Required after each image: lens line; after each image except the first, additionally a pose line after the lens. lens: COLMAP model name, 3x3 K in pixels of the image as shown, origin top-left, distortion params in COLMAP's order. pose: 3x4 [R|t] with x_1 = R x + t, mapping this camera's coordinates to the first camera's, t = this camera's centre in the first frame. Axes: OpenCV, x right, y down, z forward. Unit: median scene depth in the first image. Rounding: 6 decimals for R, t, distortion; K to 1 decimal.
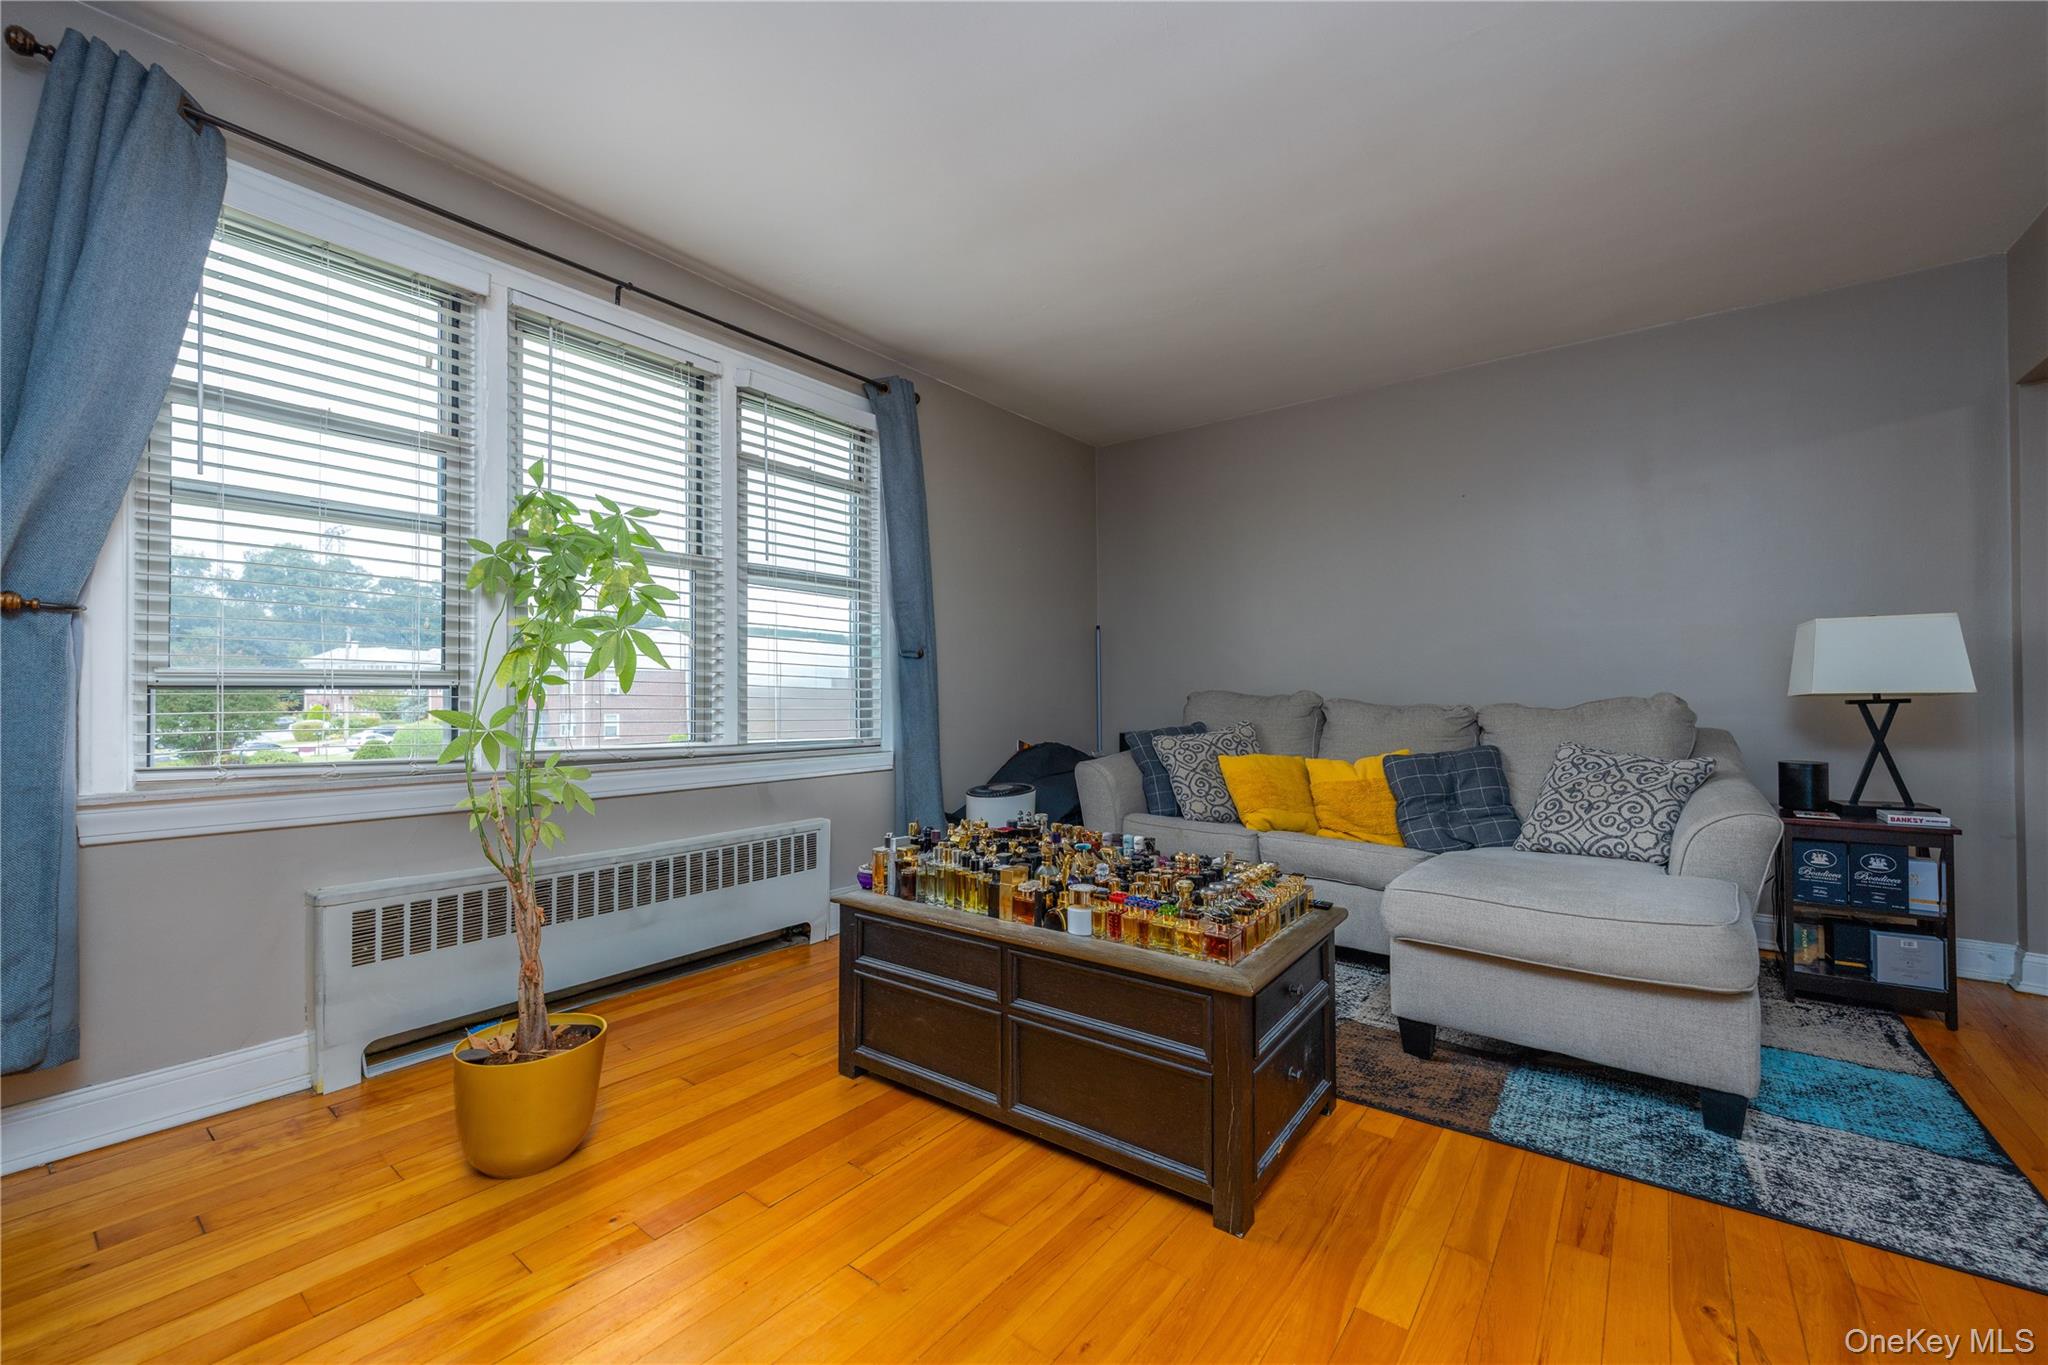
lens RADIAL K [[814.3, 0, 1014.7], [0, 814.3, 684.4], [0, 0, 1]] dist [-0.001268, -0.000564]
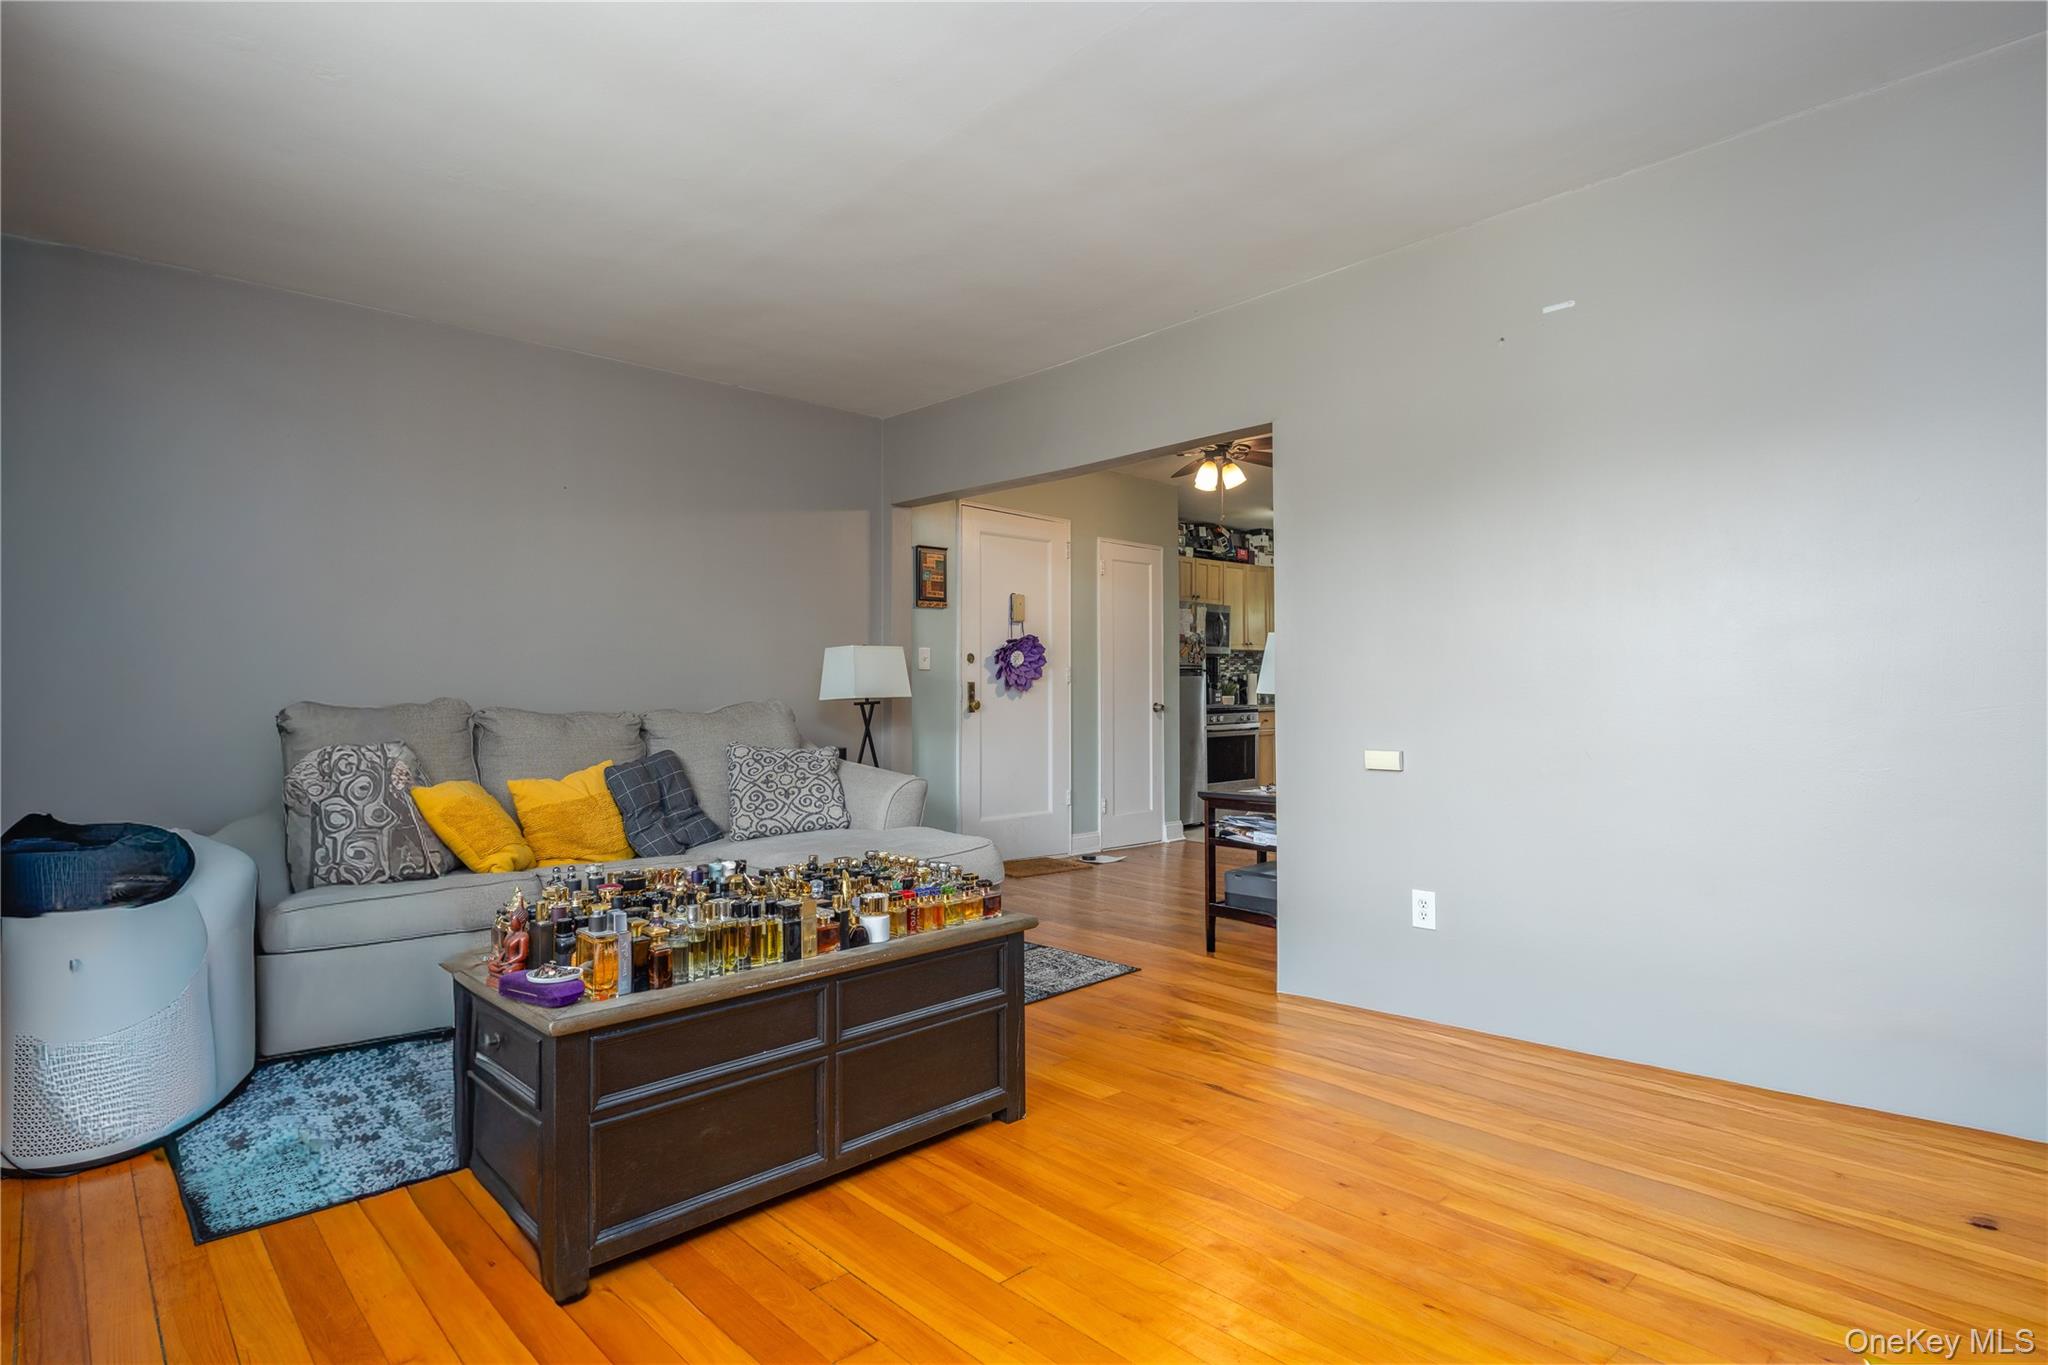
lens RADIAL K [[1056.9, 0, 1025.7], [0, 1056.9, 683.6], [0, 0, 1]] dist [0.007765, -0.002949]
pose [[0.159357, 0.007316, 0.987194, -0.898847], [-0.004449, 0.999968, -0.006692, -0.002487], [-0.987211, -0.003325, 0.159384, 0.467628]]
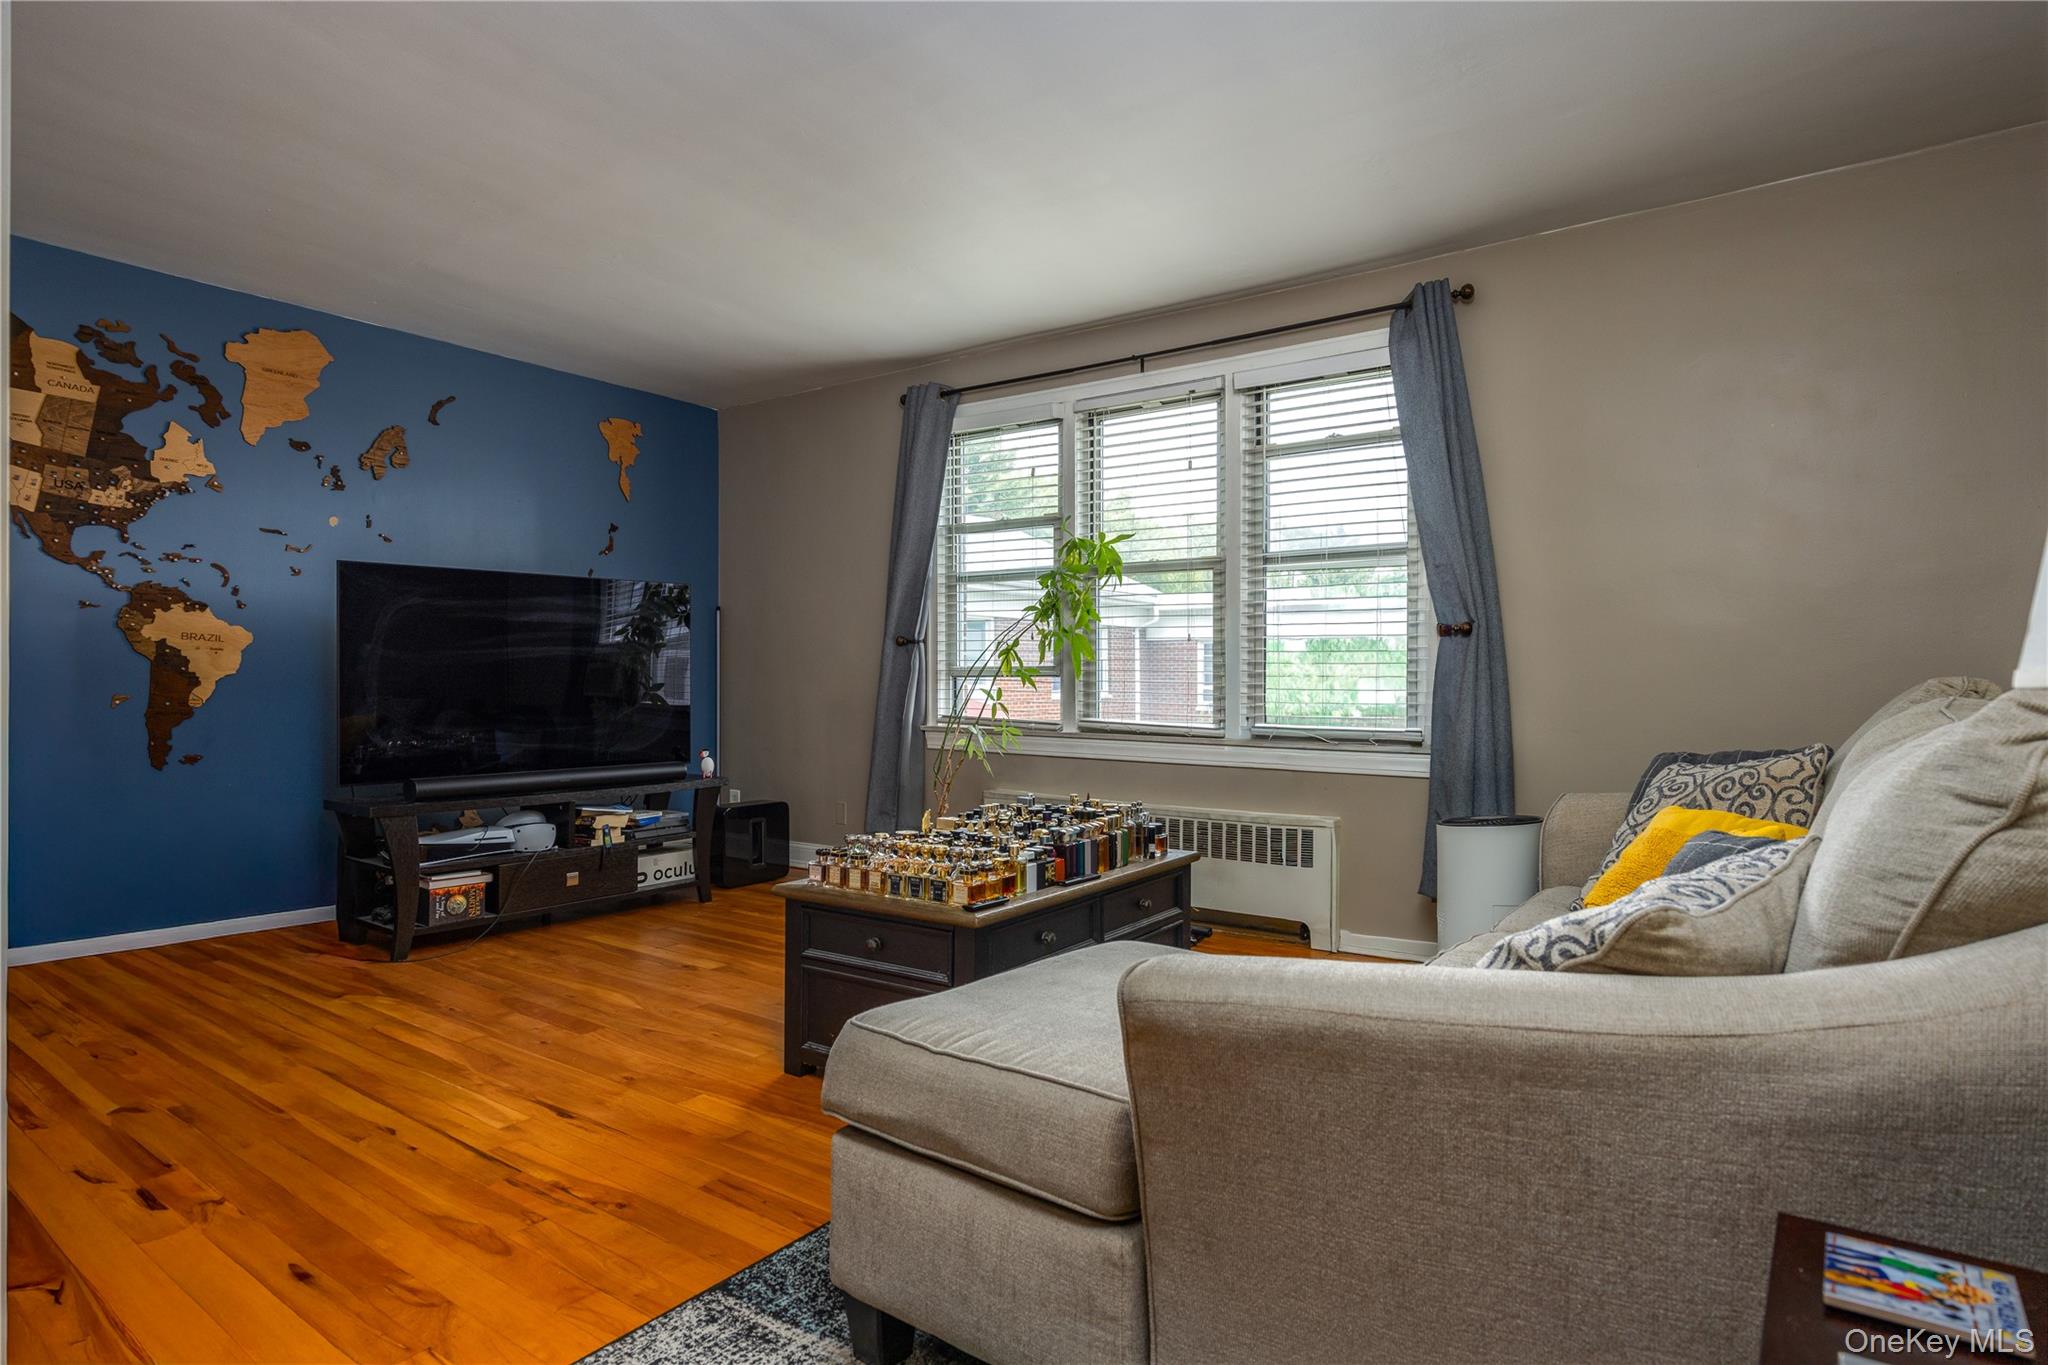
lens RADIAL K [[1097.4, 0, 1030.4], [0, 1097.4, 684.7], [0, 0, 1]] dist [0.002182, 0.000484]
pose [[0.050458, 0.008897, -0.998687, 1.398780], [0.009267, 0.999913, 0.009376, -0.000036], [0.998683, -0.009728, 0.050372, 0.858317]]
